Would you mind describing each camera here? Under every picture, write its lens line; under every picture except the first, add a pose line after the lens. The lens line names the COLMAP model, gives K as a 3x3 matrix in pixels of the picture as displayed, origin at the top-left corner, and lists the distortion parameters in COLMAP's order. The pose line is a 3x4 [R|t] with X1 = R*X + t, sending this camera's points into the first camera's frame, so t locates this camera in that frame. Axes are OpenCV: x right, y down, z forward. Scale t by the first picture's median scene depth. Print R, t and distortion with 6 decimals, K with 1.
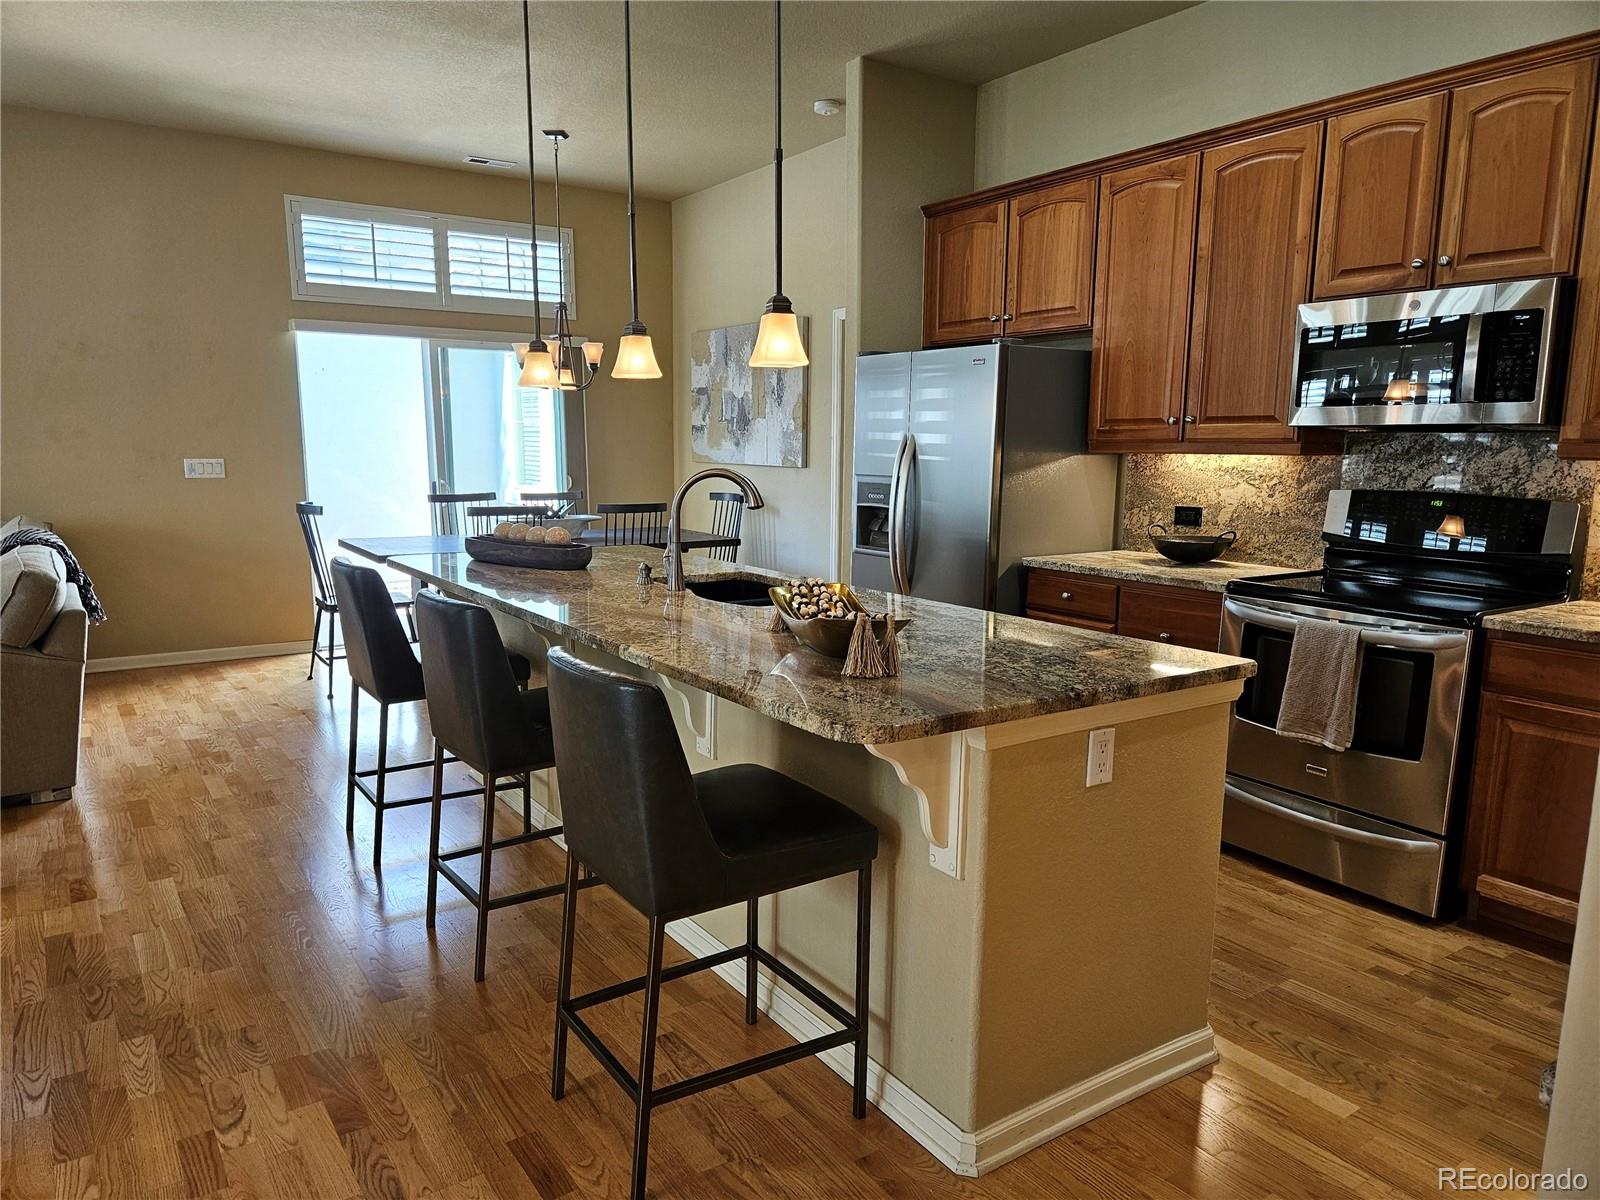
lens RADIAL K [[1059.4, 0, 791.0], [0, 1059.4, 609.7], [0, 0, 1]] dist [0.070172, -0.070364]
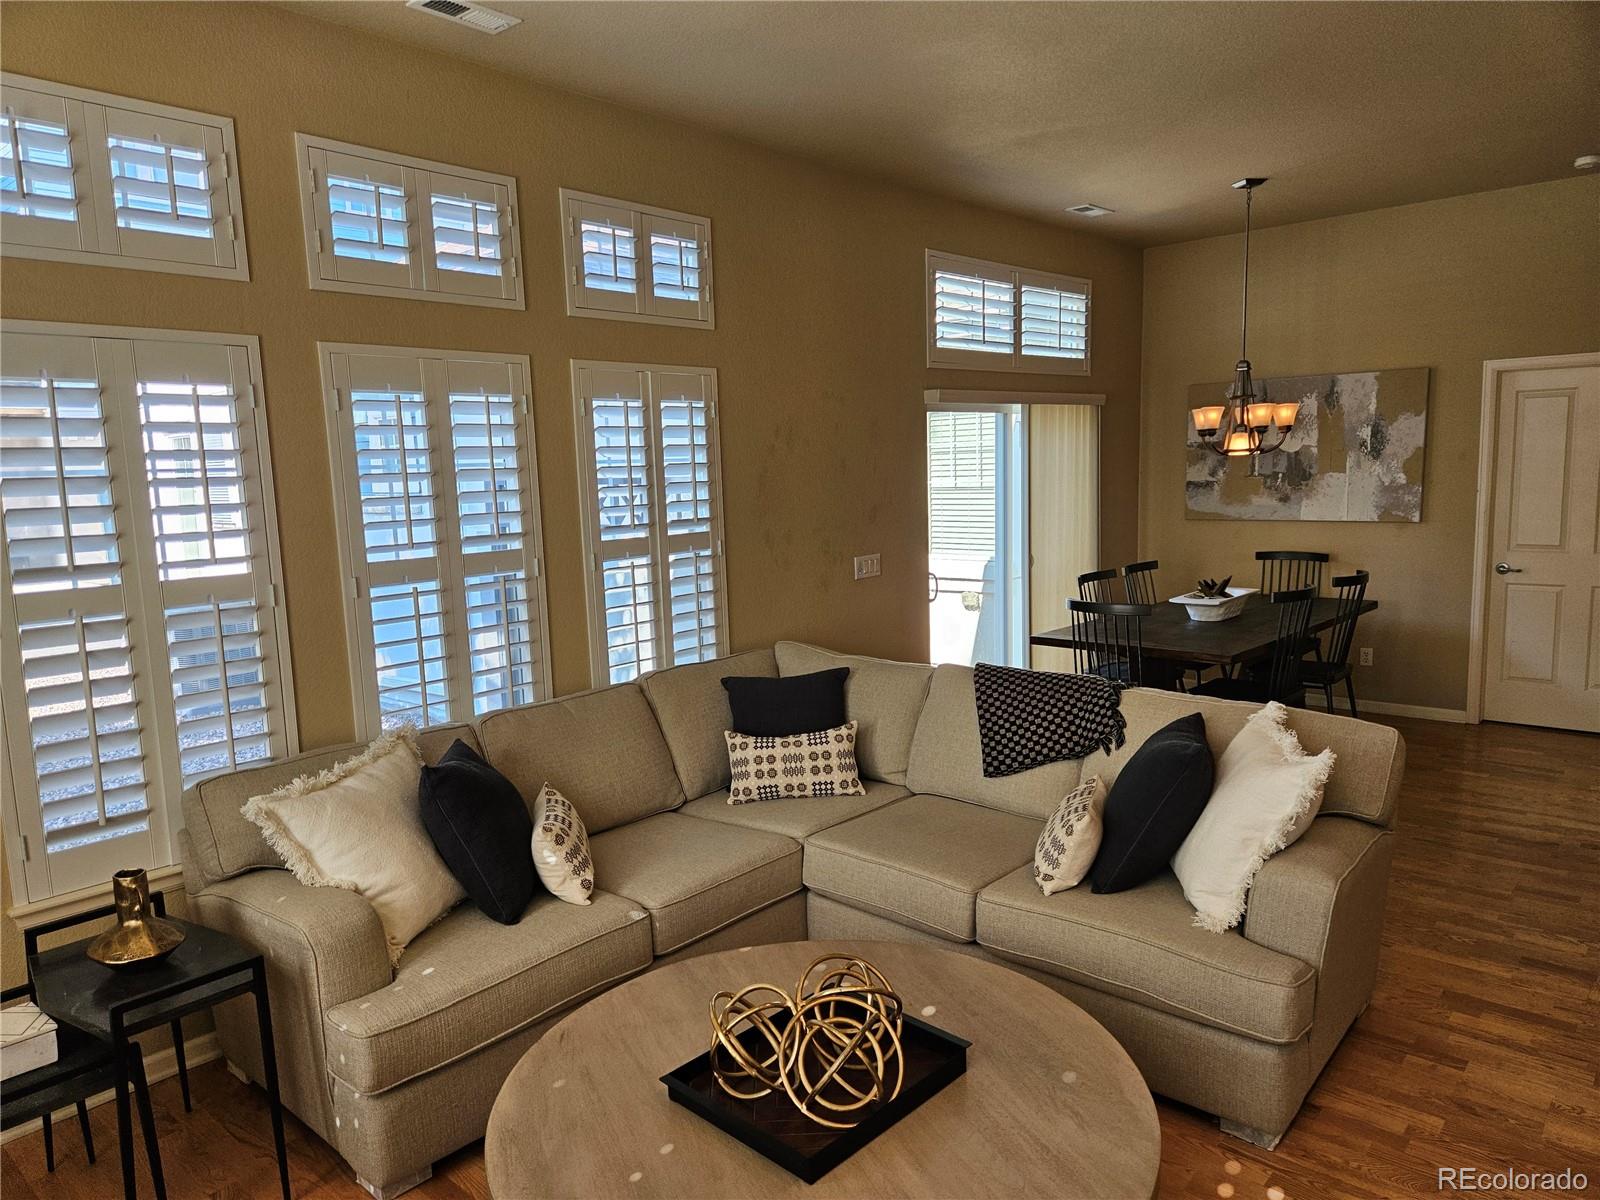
lens RADIAL K [[1059.4, 0, 791.0], [0, 1059.4, 609.7], [0, 0, 1]] dist [0.070172, -0.070364]
pose [[0.973488, -0.072727, 0.216866, -0.723522], [0.078239, 0.996791, -0.016930, -0.079331], [-0.214939, 0.033448, 0.976054, 0.166952]]
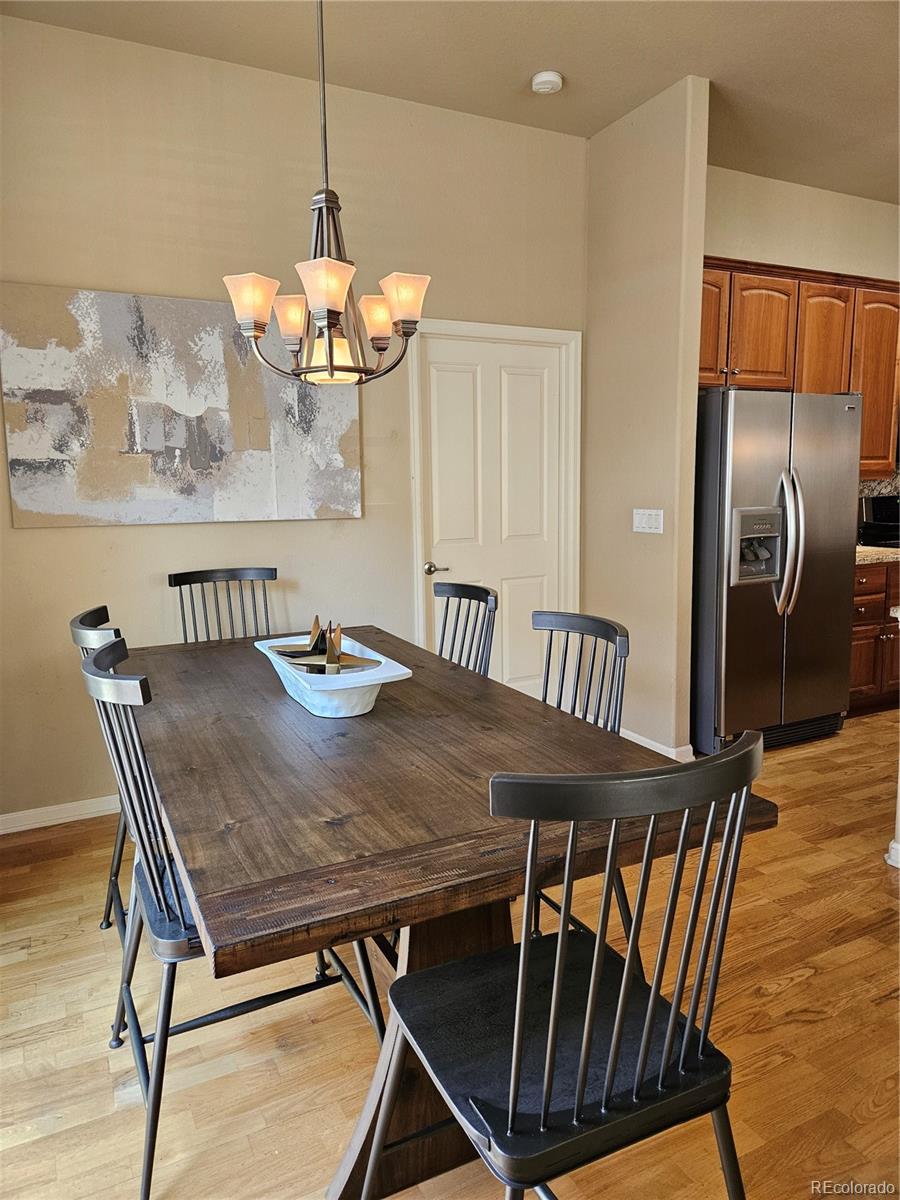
lens RADIAL K [[794.6, 0, 437.4], [0, 794.6, 583.5], [0, 0, 1]] dist [0.070172, -0.070364]
pose [[0.134177, -0.137431, 0.981381, -0.511897], [0.174465, 0.978144, 0.113124, -0.136029], [-0.975479, 0.156038, 0.155222, 0.826731]]
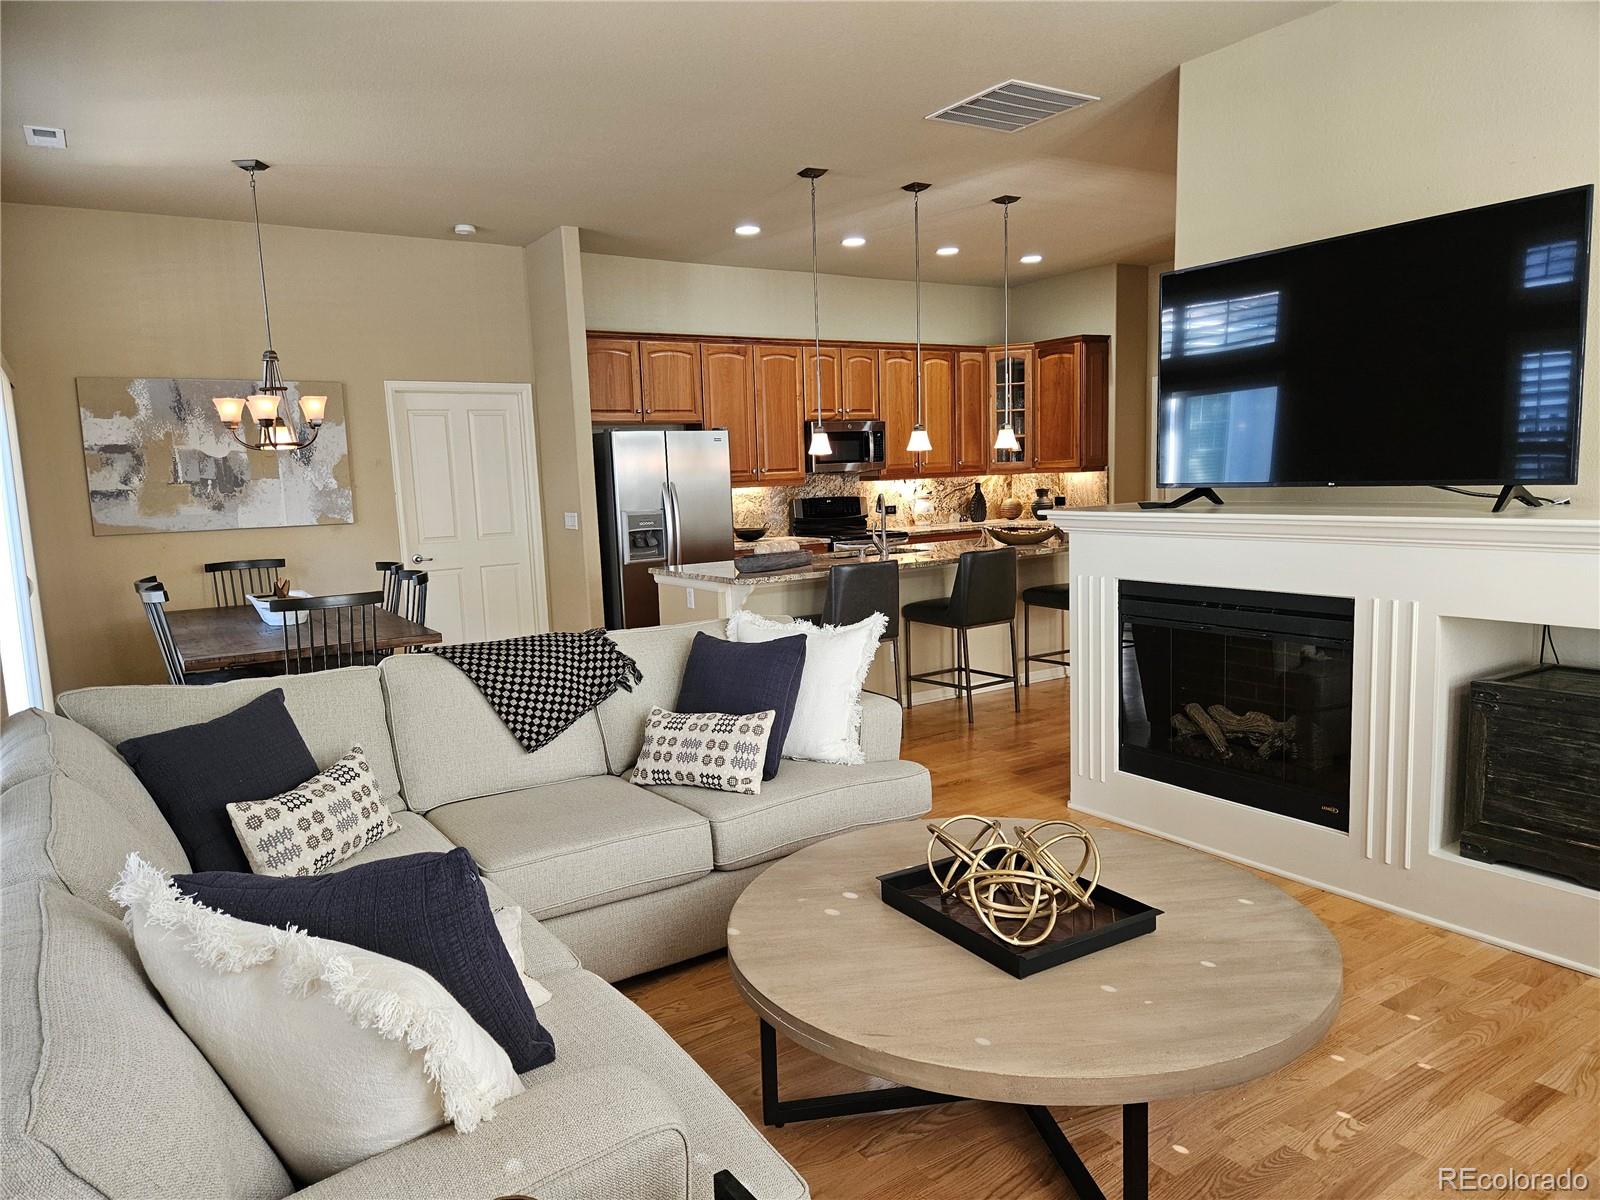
lens RADIAL K [[1059.4, 0, 791.0], [0, 1059.4, 609.7], [0, 0, 1]] dist [0.070172, -0.070364]
pose [[0.020395, -0.141568, 0.989718, -0.993901], [0.195062, 0.971464, 0.134937, -0.104278], [-0.980579, 0.190304, 0.047427, 0.515287]]
